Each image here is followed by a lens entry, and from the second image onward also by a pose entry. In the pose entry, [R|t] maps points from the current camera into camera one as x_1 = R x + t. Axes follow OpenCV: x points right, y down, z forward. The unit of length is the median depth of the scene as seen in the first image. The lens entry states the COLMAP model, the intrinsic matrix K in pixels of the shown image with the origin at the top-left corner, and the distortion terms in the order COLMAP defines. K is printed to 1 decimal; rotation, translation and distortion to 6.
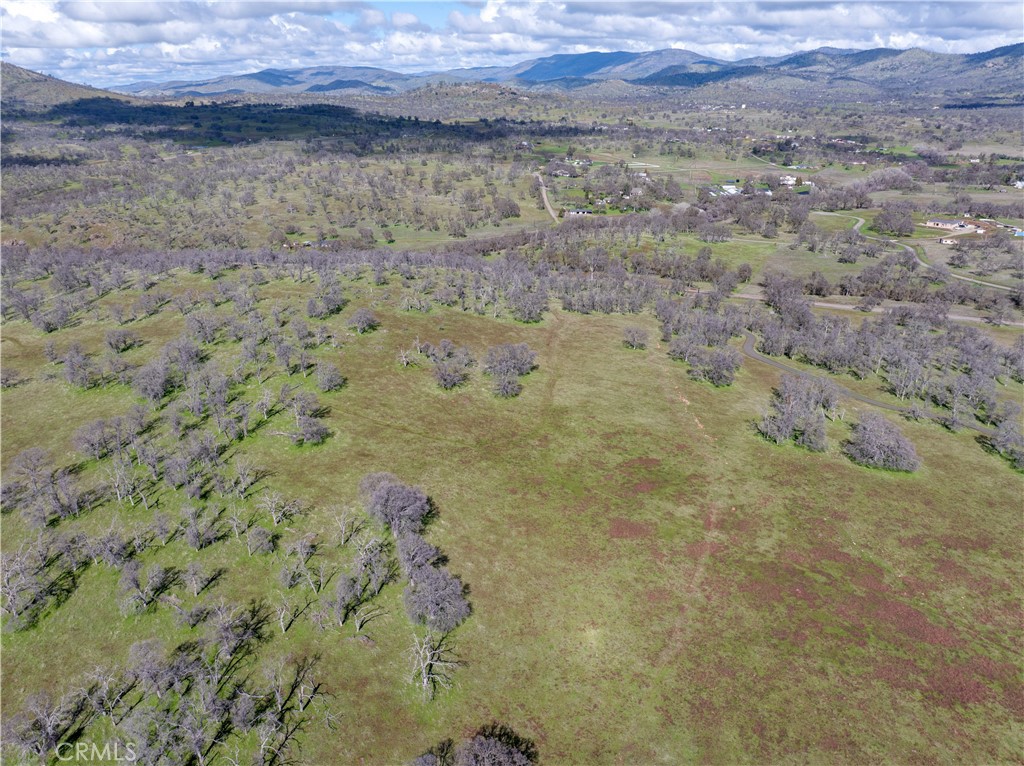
lens RADIAL K [[722.0, 0, 513.6], [0, 722.0, 380.0], [0, 0, 1]] dist [-0.049901, 0.022565]
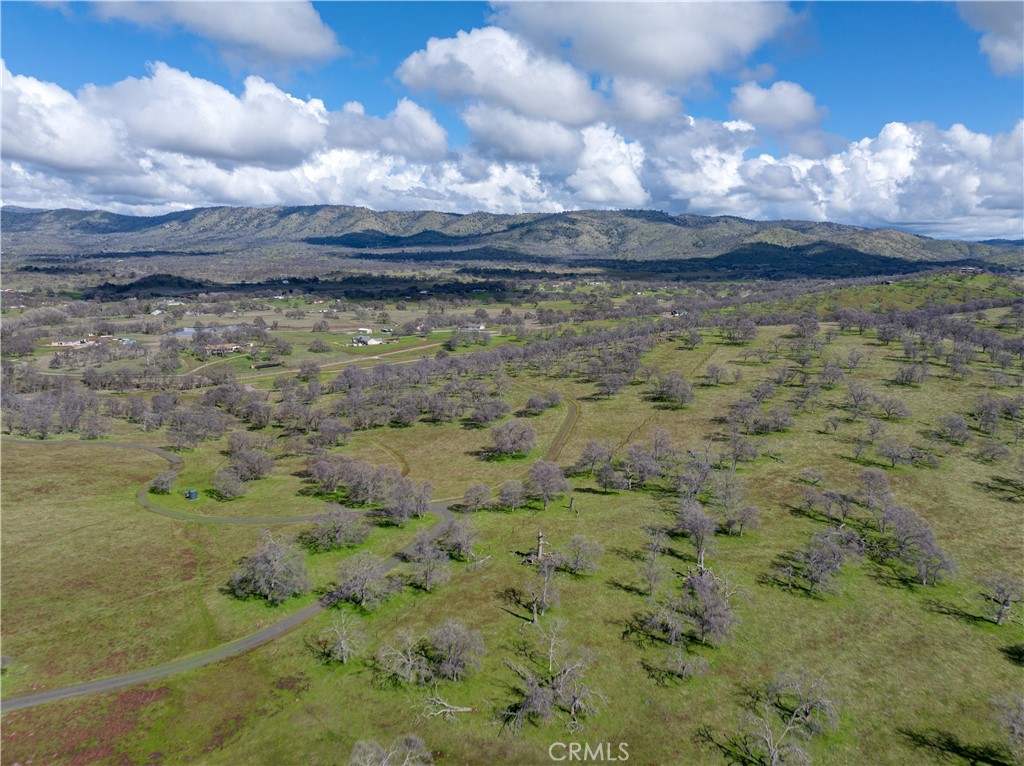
lens RADIAL K [[722.0, 0, 515.7], [0, 722.0, 375.8], [0, 0, 1]] dist [-0.049901, 0.022565]
pose [[0.556341, -0.132525, 0.820318, 0.088188], [0.302664, 0.951704, -0.051517, 0.205740], [-0.773873, 0.276942, 0.569583, -0.397054]]
